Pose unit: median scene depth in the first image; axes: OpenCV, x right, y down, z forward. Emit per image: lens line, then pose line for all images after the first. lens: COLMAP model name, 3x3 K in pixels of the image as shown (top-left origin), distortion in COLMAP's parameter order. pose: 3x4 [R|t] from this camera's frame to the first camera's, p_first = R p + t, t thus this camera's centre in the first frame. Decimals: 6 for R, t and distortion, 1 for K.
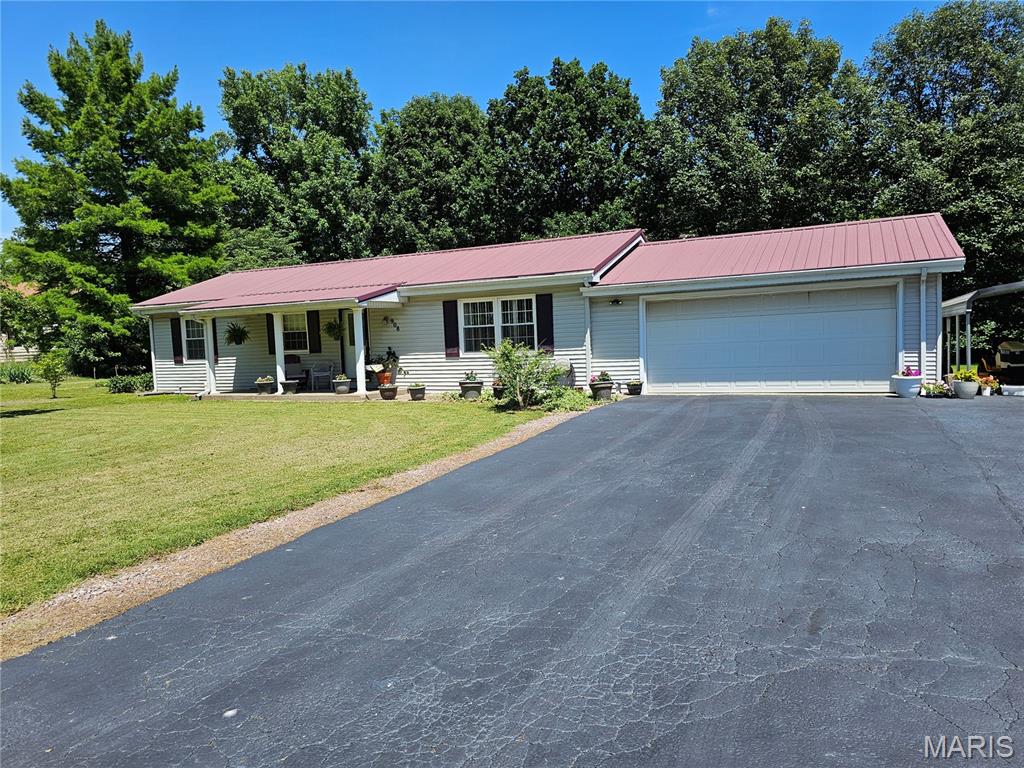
lens RADIAL K [[686.4, 0, 512.0], [0, 686.4, 384.0], [0, 0, 1]] dist [0.069587, -0.059104]
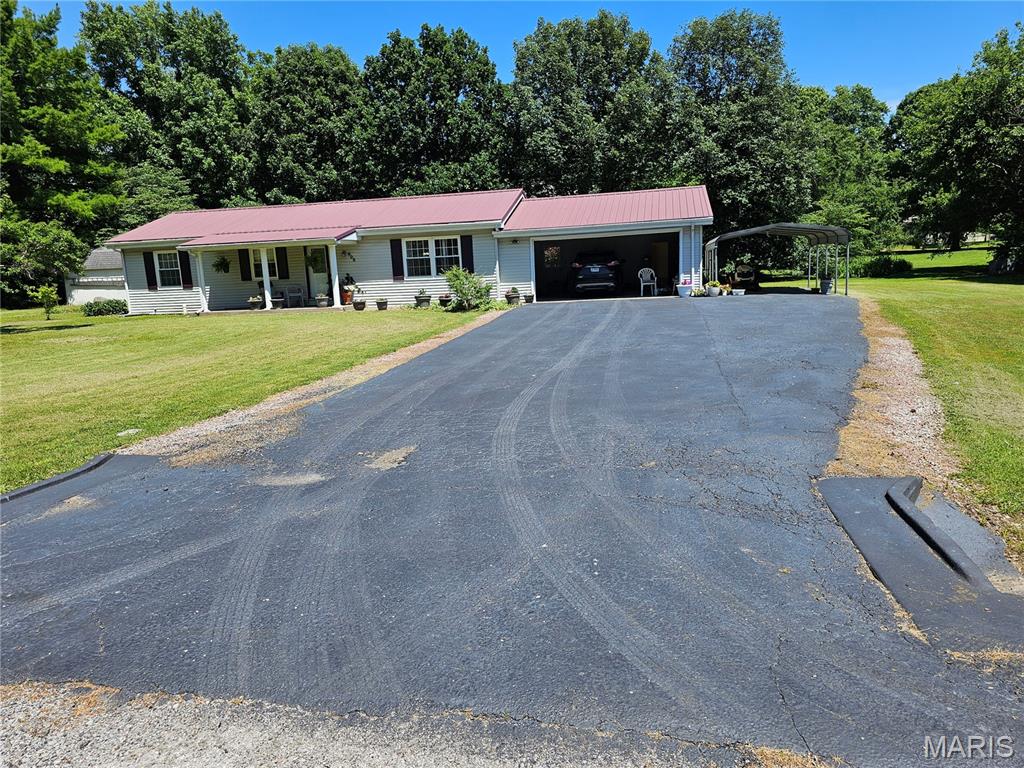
lens RADIAL K [[686.4, 0, 512.0], [0, 686.4, 384.0], [0, 0, 1]] dist [0.069587, -0.059104]
pose [[0.971074, -0.047862, 0.233931, -0.104642], [0.025791, 0.994998, 0.096512, 0.021847], [-0.237380, -0.087687, 0.967451, -0.228711]]
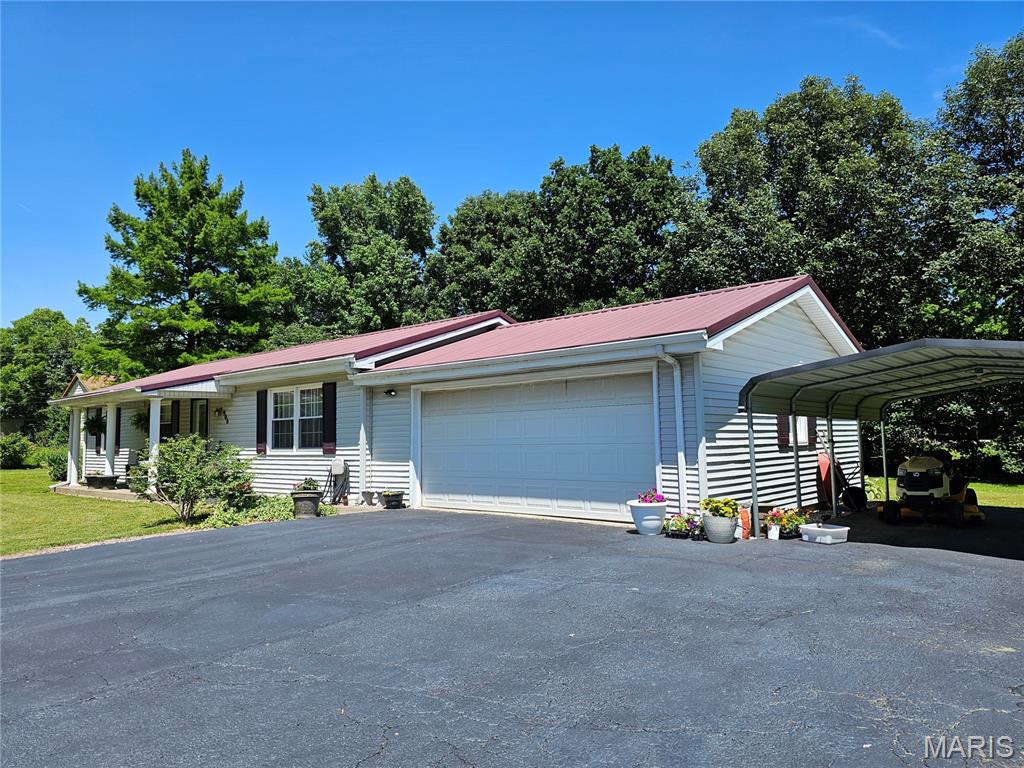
lens RADIAL K [[683.8, 0, 514.2], [0, 683.8, 386.5], [0, 0, 1]] dist [0.073740, -0.063844]
pose [[0.963279, 0.003930, -0.268474, 0.240048], [-0.040660, 0.990497, -0.131387, -0.011403], [0.265406, 0.137479, 0.954285, 0.119112]]
